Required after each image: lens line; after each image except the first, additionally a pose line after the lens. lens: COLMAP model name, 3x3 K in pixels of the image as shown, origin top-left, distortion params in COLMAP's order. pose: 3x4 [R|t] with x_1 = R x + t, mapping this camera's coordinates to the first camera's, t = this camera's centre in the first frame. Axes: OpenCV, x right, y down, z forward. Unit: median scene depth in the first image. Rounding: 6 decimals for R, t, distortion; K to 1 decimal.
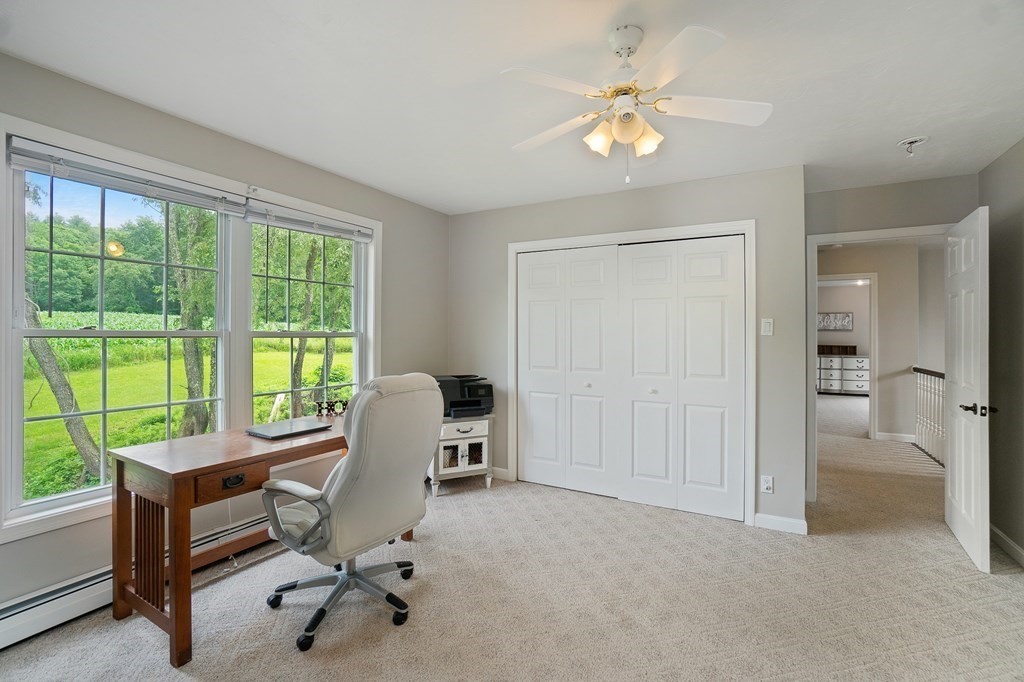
lens RADIAL K [[455.3, 0, 512.0], [0, 455.3, 341.0], [0, 0, 1]] dist [-0.056258, -0.000035]
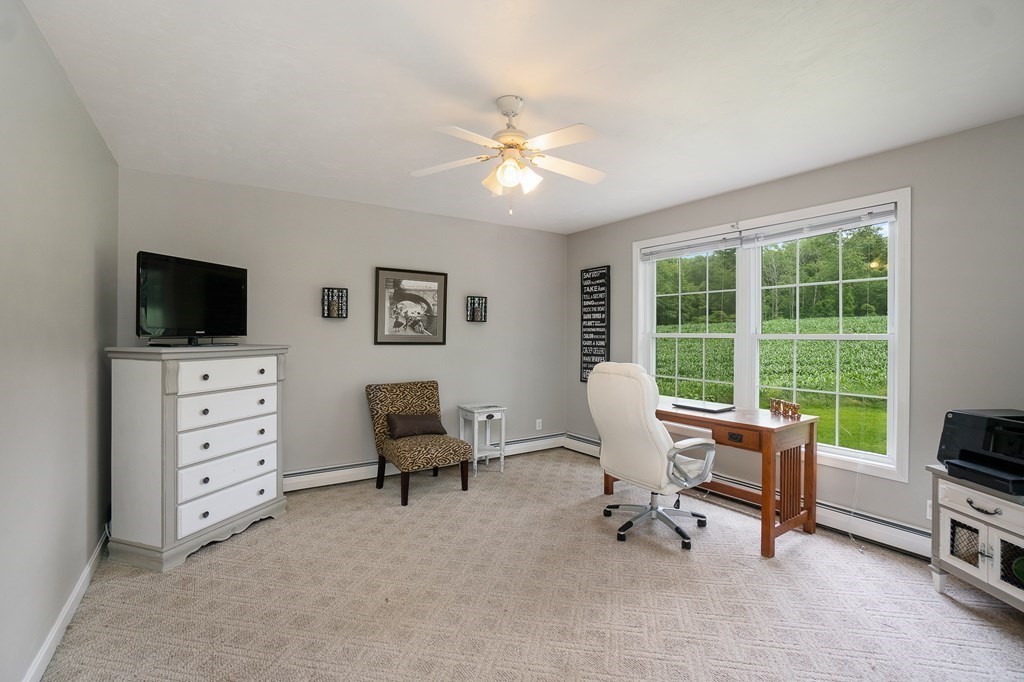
lens RADIAL K [[456.3, 0, 510.2], [0, 456.3, 334.0], [0, 0, 1]] dist [0.000406, 0.000137]
pose [[-0.444729, -0.000088, -0.895665, 0.833078], [-0.014444, 0.999871, 0.007073, -0.018337], [0.895549, 0.016083, -0.444673, 0.910270]]
